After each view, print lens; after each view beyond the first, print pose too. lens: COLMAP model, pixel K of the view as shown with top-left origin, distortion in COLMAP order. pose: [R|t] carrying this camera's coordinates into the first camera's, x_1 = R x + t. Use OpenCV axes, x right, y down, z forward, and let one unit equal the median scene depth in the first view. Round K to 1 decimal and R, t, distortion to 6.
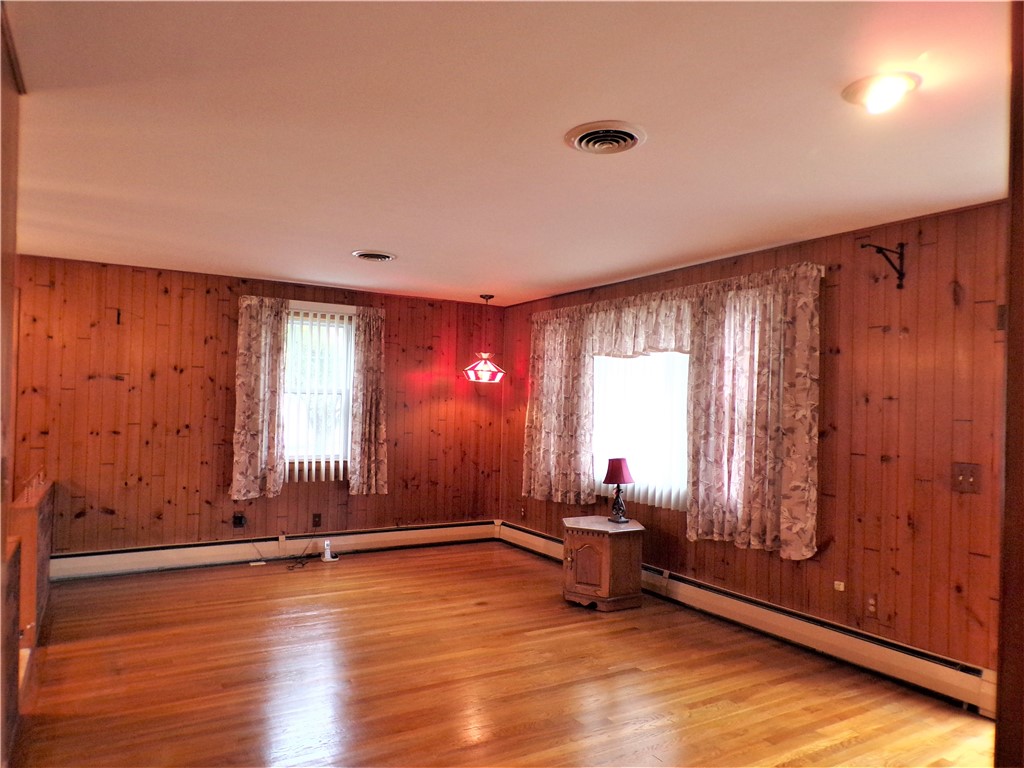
lens RADIAL K [[710.4, 0, 519.2], [0, 710.4, 391.6], [0, 0, 1]] dist [-0.008604, 0.019609]
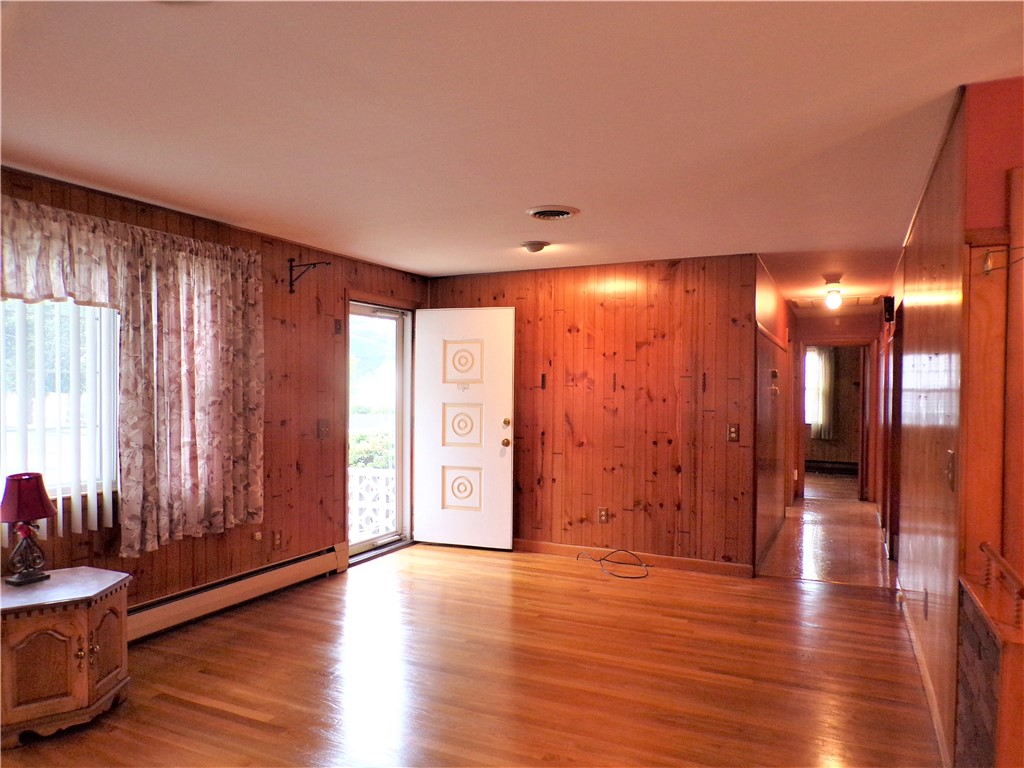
lens RADIAL K [[710.4, 0, 519.2], [0, 710.4, 391.6], [0, 0, 1]] dist [-0.008604, 0.019609]
pose [[-0.552649, -0.026662, 0.832987, -0.667454], [-0.026647, 0.999542, 0.014313, 0.006817], [-0.832988, -0.014286, -0.553107, 1.141155]]
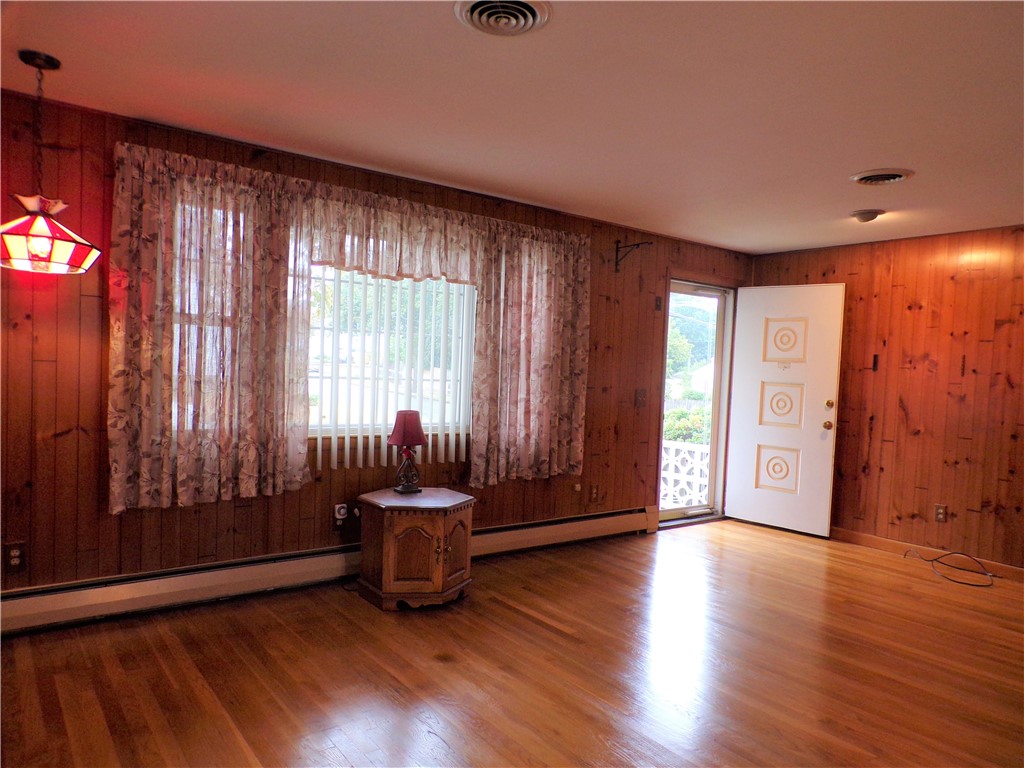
lens RADIAL K [[710.4, 0, 519.2], [0, 710.4, 391.6], [0, 0, 1]] dist [-0.008604, 0.019609]
pose [[-0.119119, -0.057883, 0.991191, -0.741135], [-0.058240, 0.996988, 0.051223, 0.029741], [-0.991170, -0.051625, -0.122131, 1.130149]]
